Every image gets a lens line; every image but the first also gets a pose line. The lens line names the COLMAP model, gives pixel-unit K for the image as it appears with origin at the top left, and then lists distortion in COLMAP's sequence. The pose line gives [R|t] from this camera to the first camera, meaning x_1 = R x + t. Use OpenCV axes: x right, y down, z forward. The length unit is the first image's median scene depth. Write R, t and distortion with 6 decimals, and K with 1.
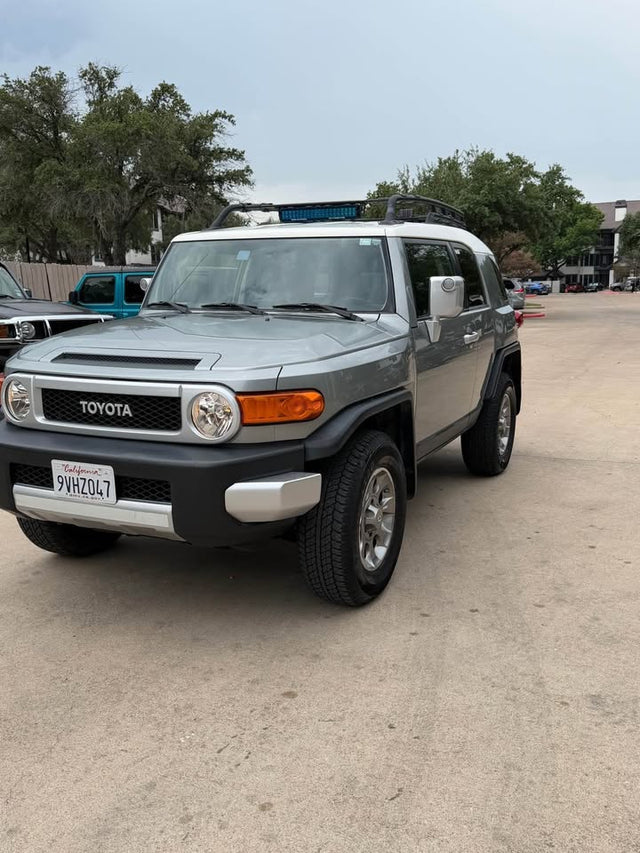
lens RADIAL K [[767.5, 0, 317.1], [0, 767.5, 428.1], [0, 0, 1]] dist [0.157218, -0.302352]
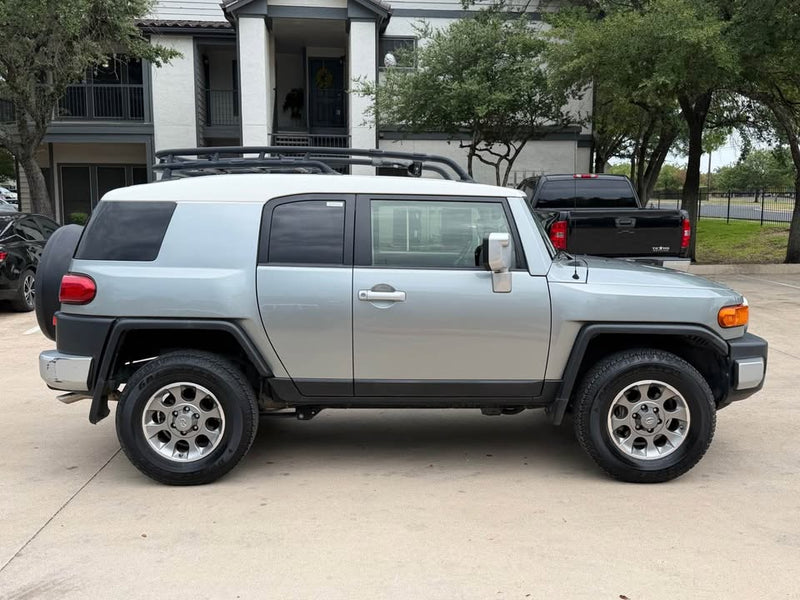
lens RADIAL K [[788.5, 0, 400.5], [0, 788.5, 313.2], [0, 0, 1]] dist [0.153784, -0.340565]
pose [[-0.428914, -0.115648, 0.895912, -1.534903], [0.167647, 0.964352, 0.204743, -0.477516], [-0.887653, 0.238014, -0.394236, 2.296726]]
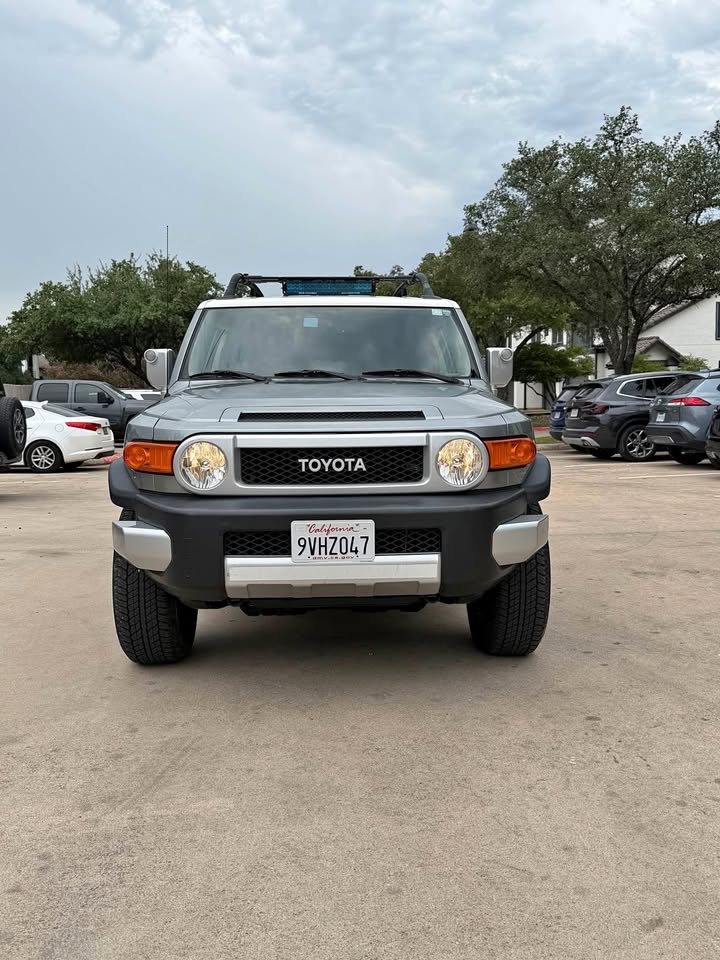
lens RADIAL K [[863.7, 0, 356.7], [0, 863.7, 481.8], [0, 0, 1]] dist [0.157218, -0.302352]
pose [[0.889314, -0.045419, 0.455036, -0.726514], [0.088698, 0.993290, -0.074207, 0.076002], [-0.448613, 0.106354, 0.887376, 0.058577]]
